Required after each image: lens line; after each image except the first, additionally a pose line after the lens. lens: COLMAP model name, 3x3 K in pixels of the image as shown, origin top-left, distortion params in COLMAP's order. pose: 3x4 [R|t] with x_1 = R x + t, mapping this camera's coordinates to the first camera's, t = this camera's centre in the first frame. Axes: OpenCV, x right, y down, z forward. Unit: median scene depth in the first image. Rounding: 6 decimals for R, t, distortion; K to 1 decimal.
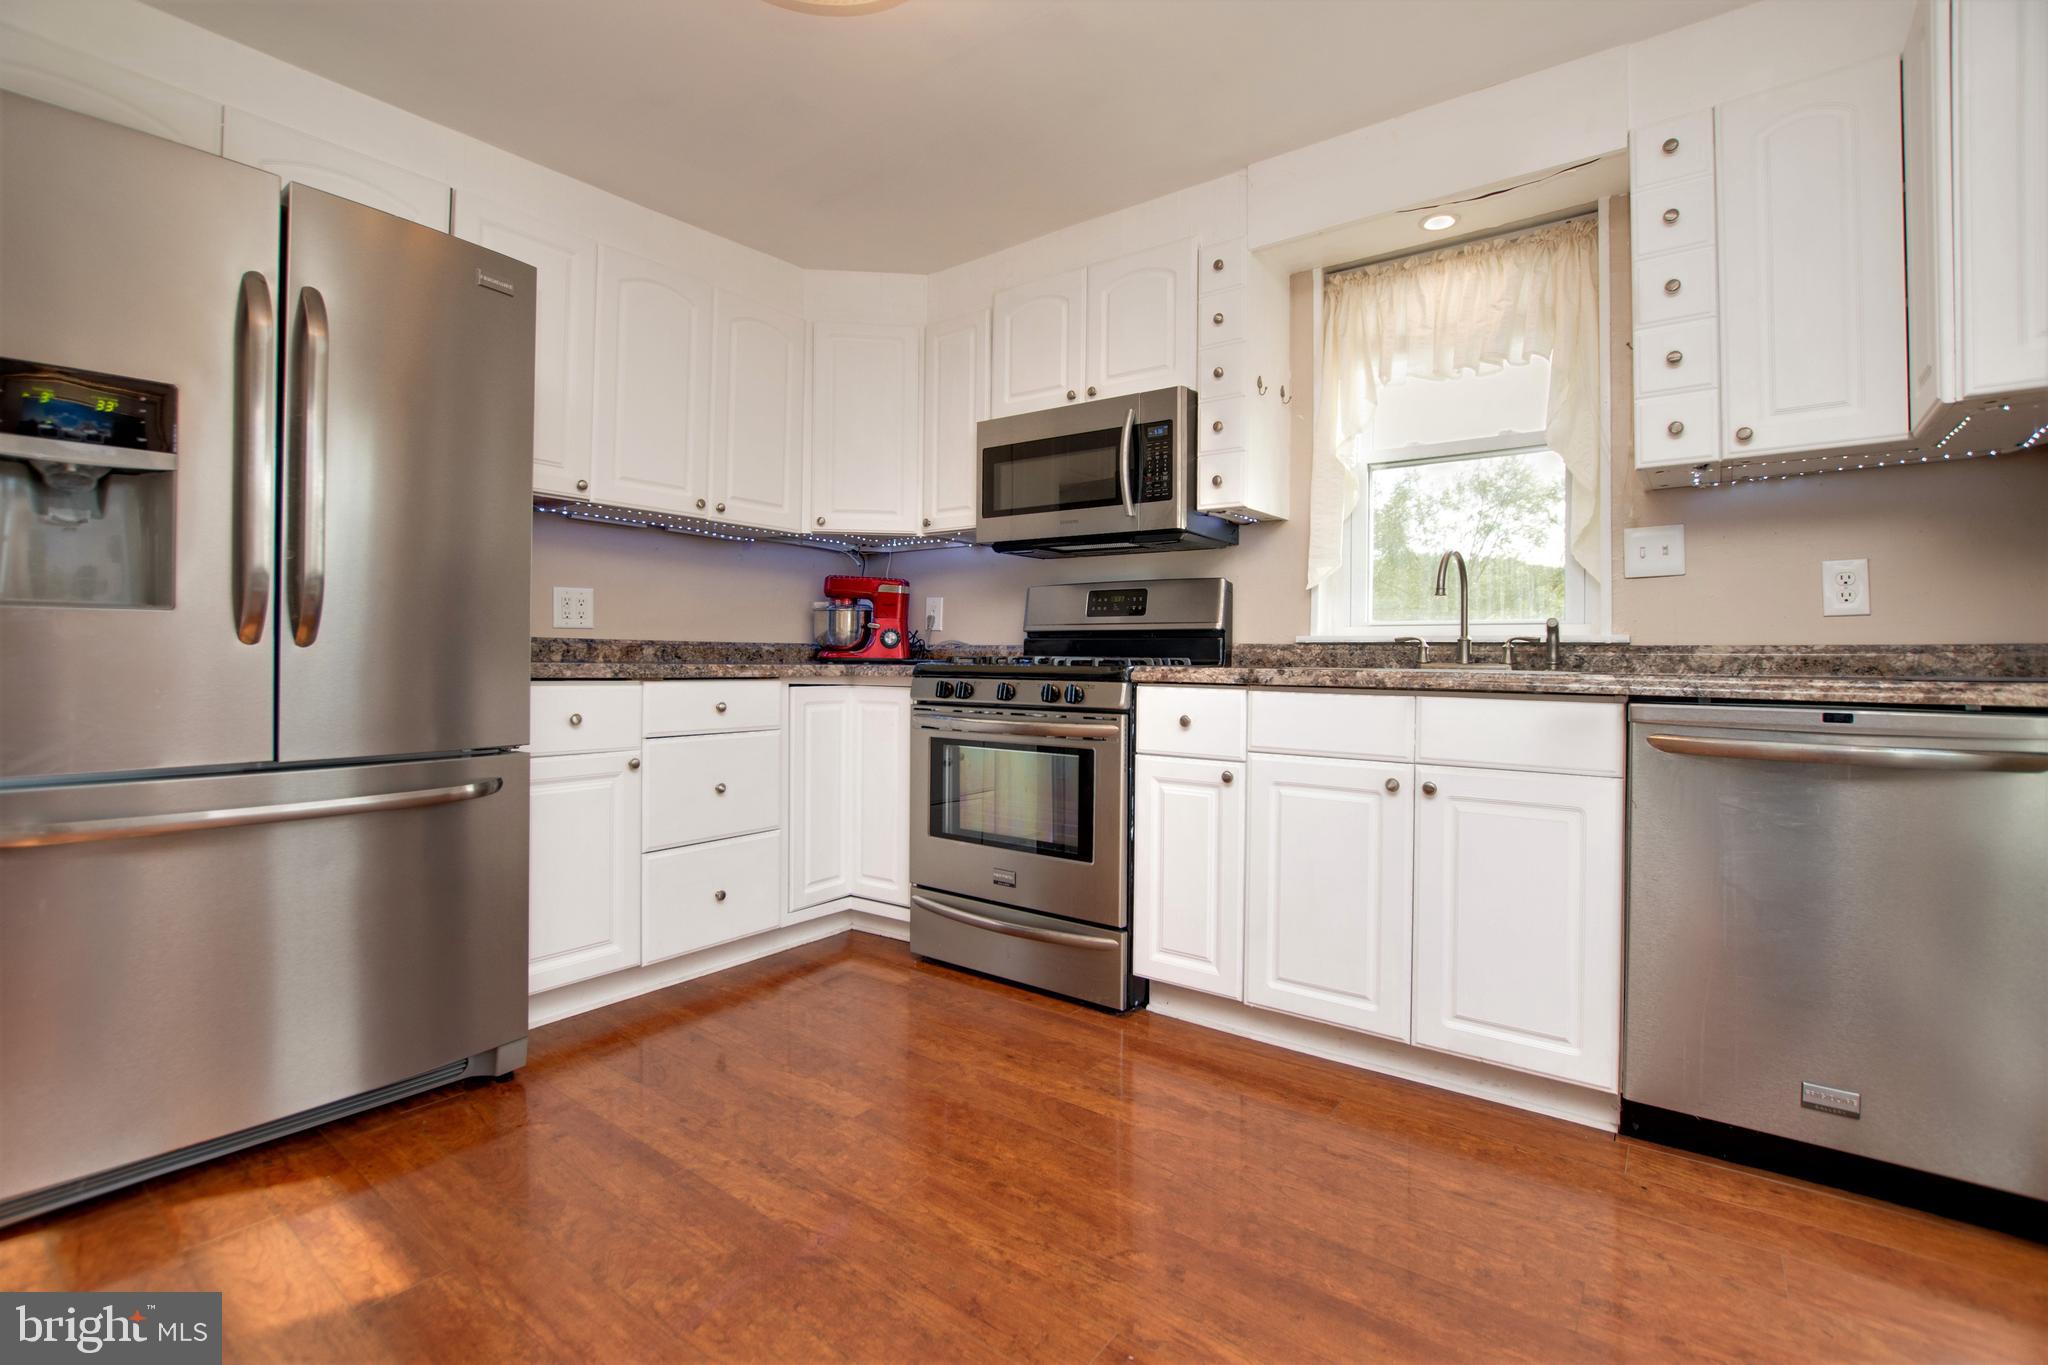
lens RADIAL K [[920.8, 0, 1008.5], [0, 920.8, 653.6], [0, 0, 1]] dist [-0.015668, 0.001215]
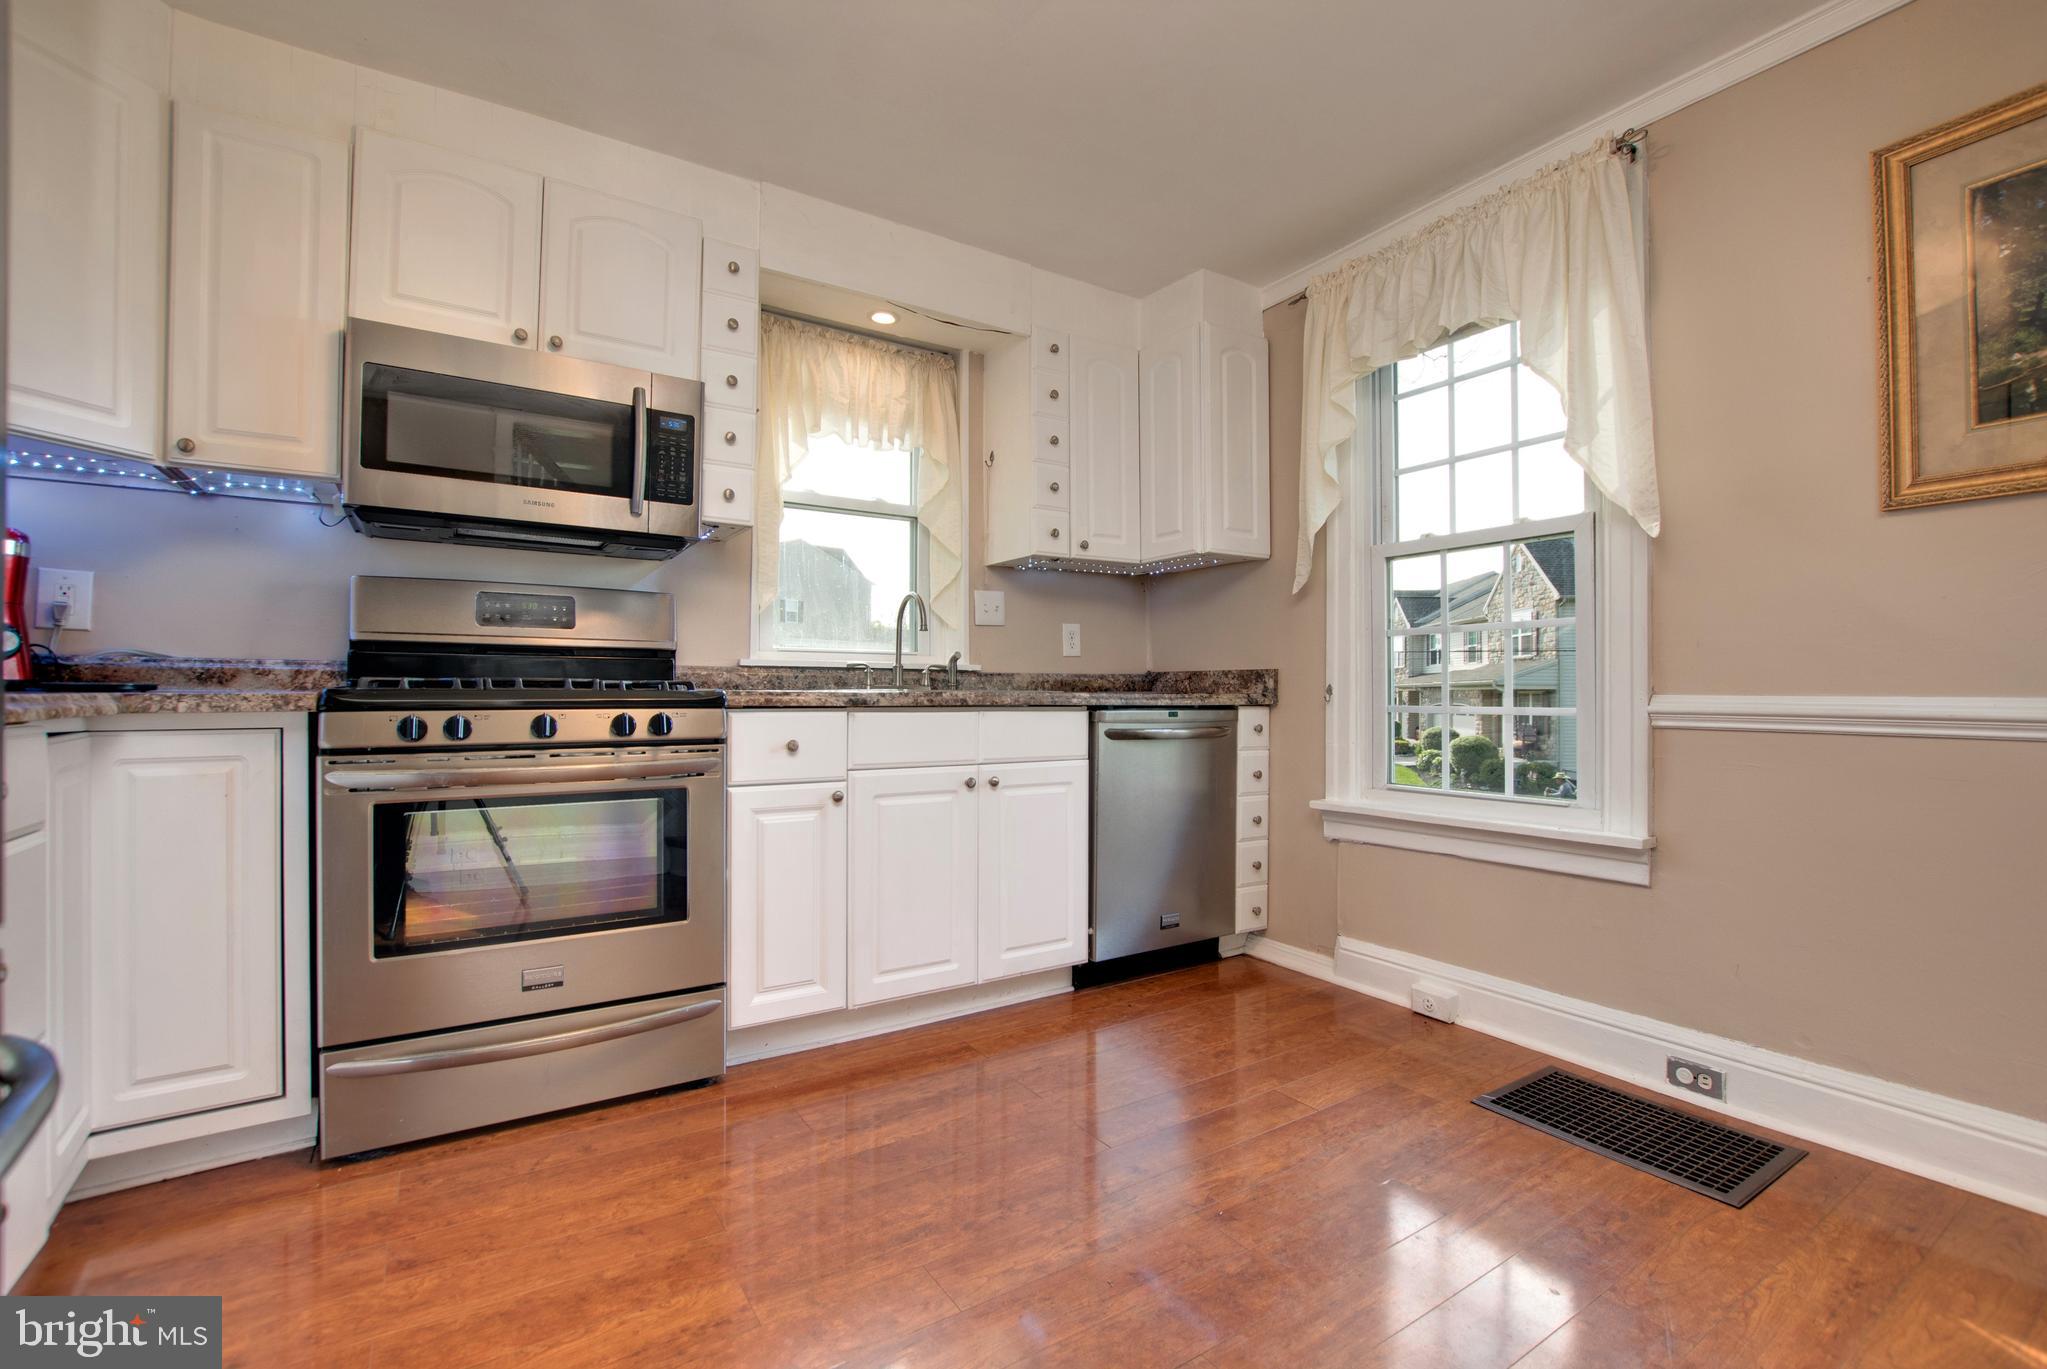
lens RADIAL K [[920.3, 0, 1013.4], [0, 920.3, 687.5], [0, 0, 1]] dist [-0.015668, 0.001215]
pose [[0.335714, -0.006225, 0.941943, -0.628742], [-0.007020, 0.999934, 0.009110, 0.001251], [-0.941938, -0.009670, 0.335648, 0.442727]]
